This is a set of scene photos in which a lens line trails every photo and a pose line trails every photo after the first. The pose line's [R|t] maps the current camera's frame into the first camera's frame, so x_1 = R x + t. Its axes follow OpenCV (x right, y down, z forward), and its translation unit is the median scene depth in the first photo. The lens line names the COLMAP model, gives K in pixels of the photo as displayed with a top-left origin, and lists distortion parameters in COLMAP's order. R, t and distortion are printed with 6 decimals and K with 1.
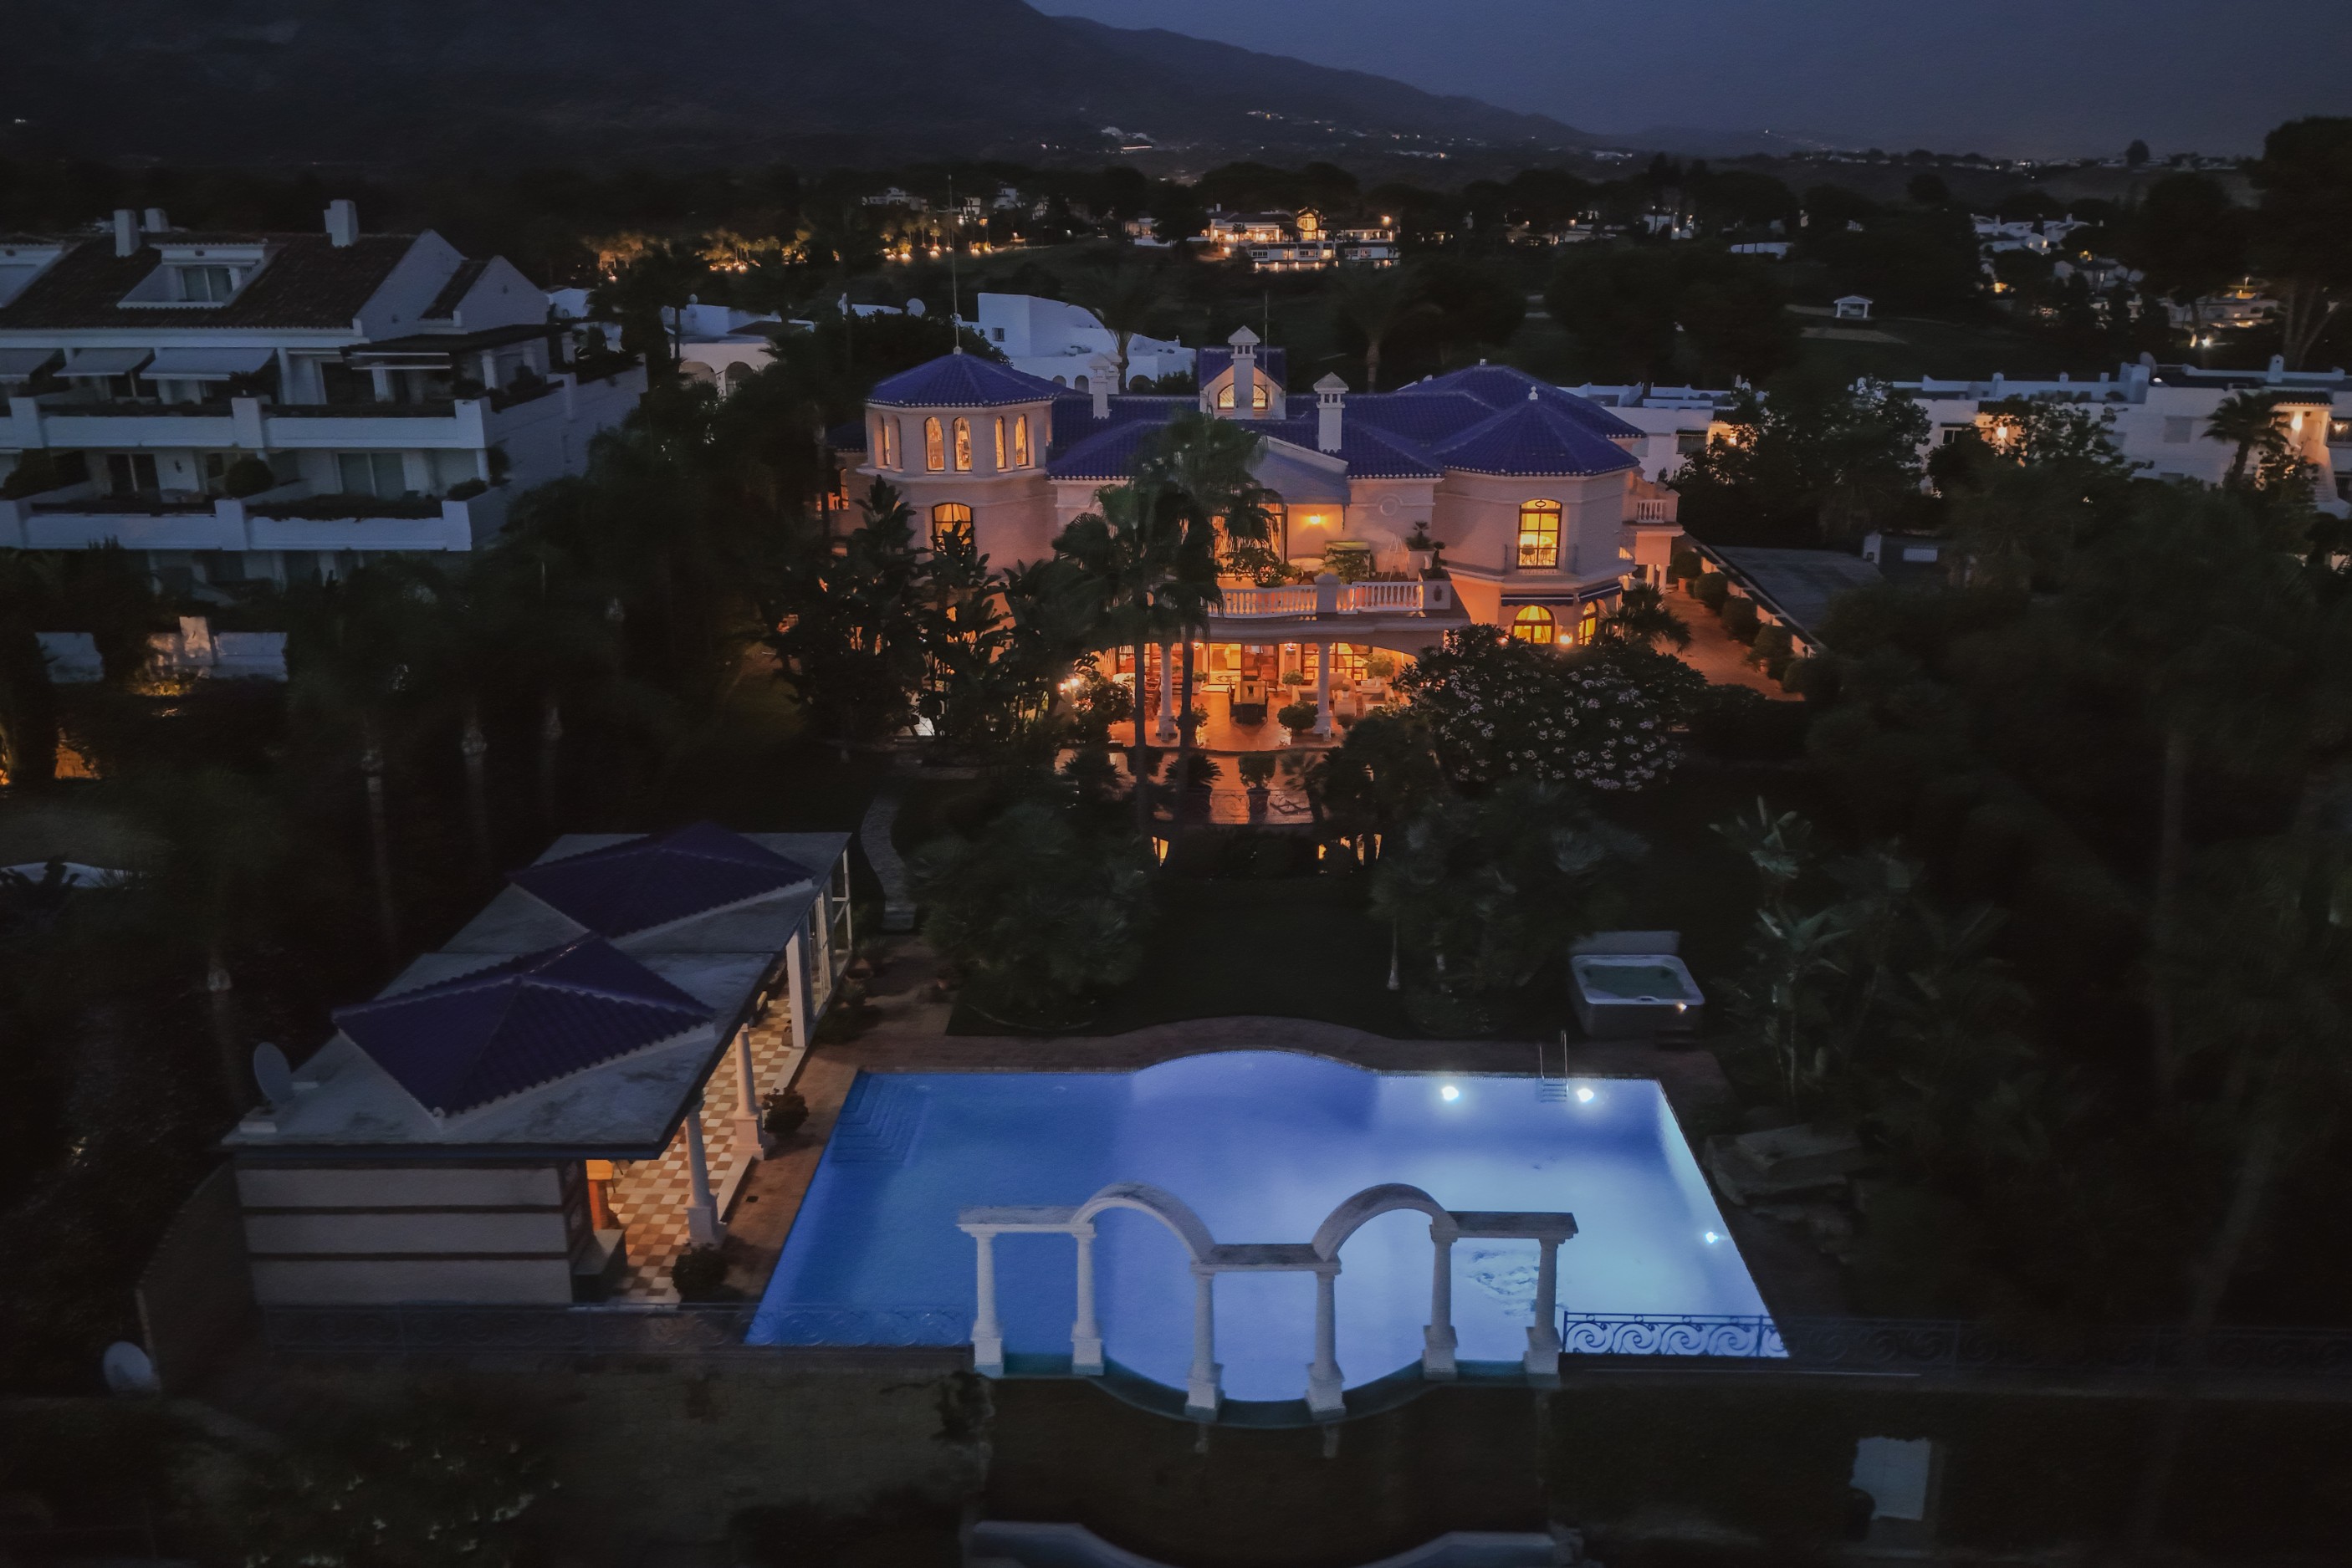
lens RADIAL K [[1678.2, 0, 1176.6], [0, 1678.2, 668.7], [0, 0, 1]] dist [0.089548, -0.112678]
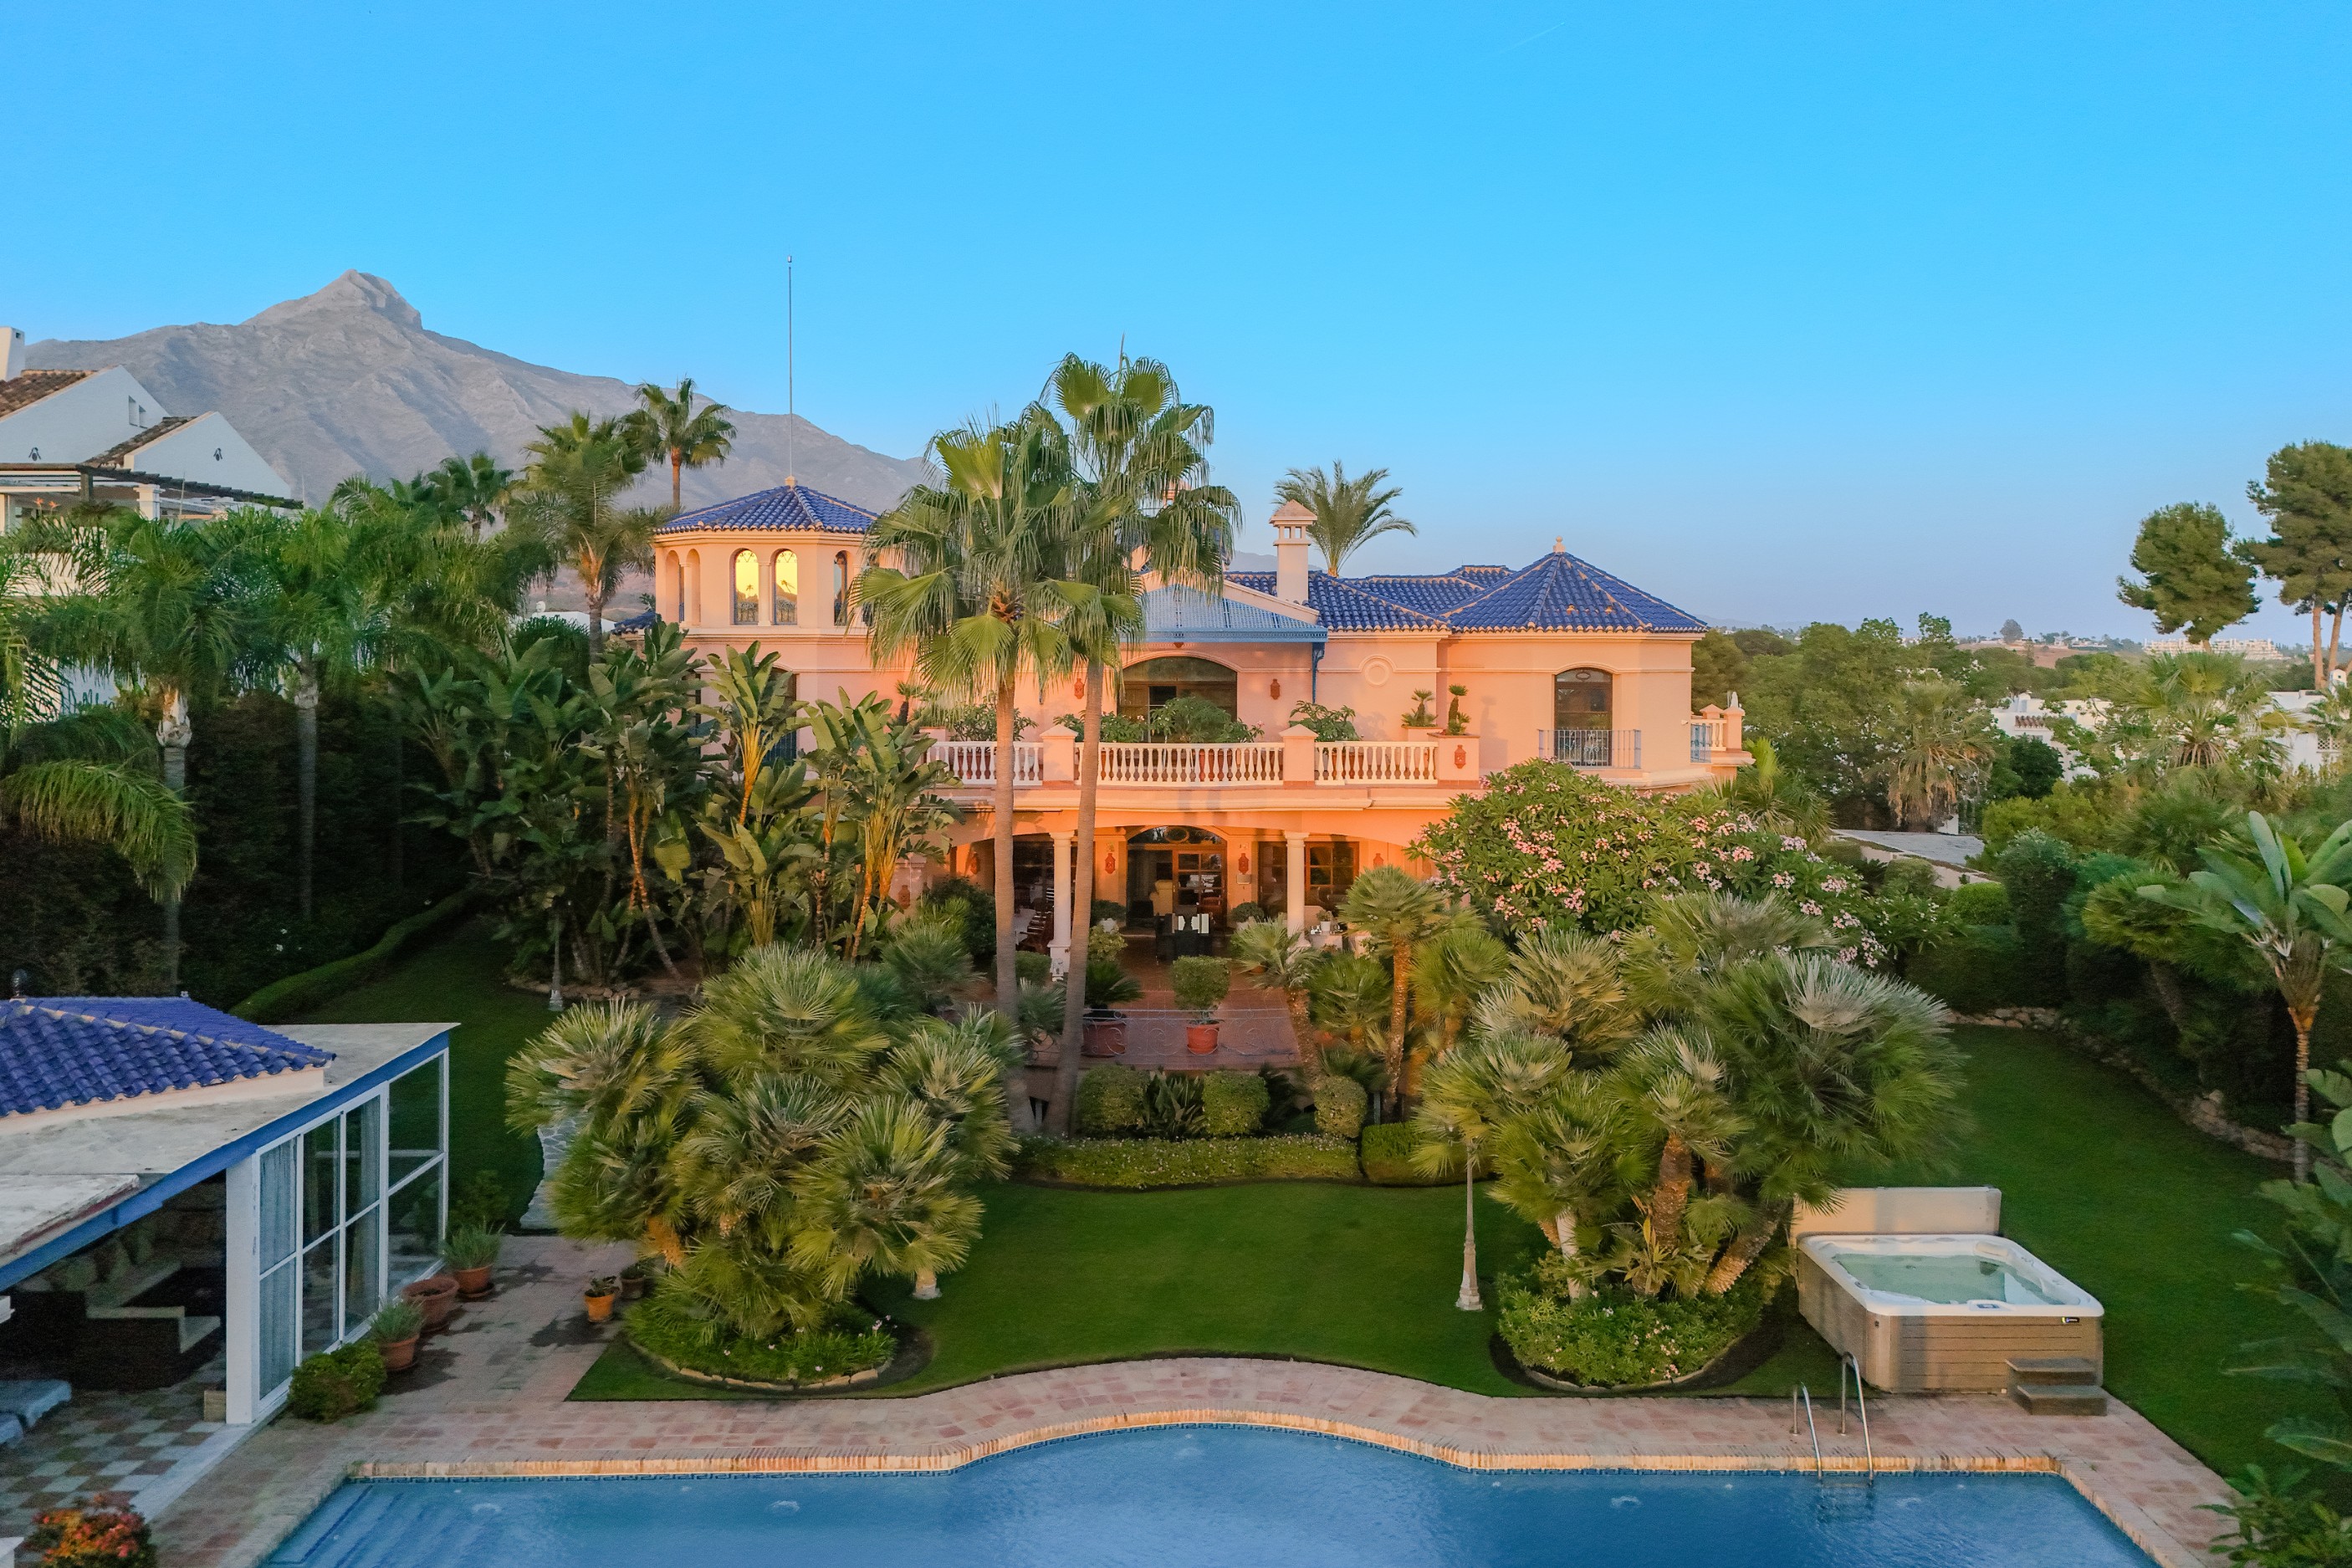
lens RADIAL K [[1686.6, 0, 1171.8], [0, 1686.6, 697.9], [0, 0, 1]] dist [0.077959, -0.076406]
pose [[0.999173, 0.008283, 0.039810, 0.014924], [0.001915, 0.968363, -0.249538, 0.145769], [-0.040617, 0.249408, 0.967546, 0.471307]]
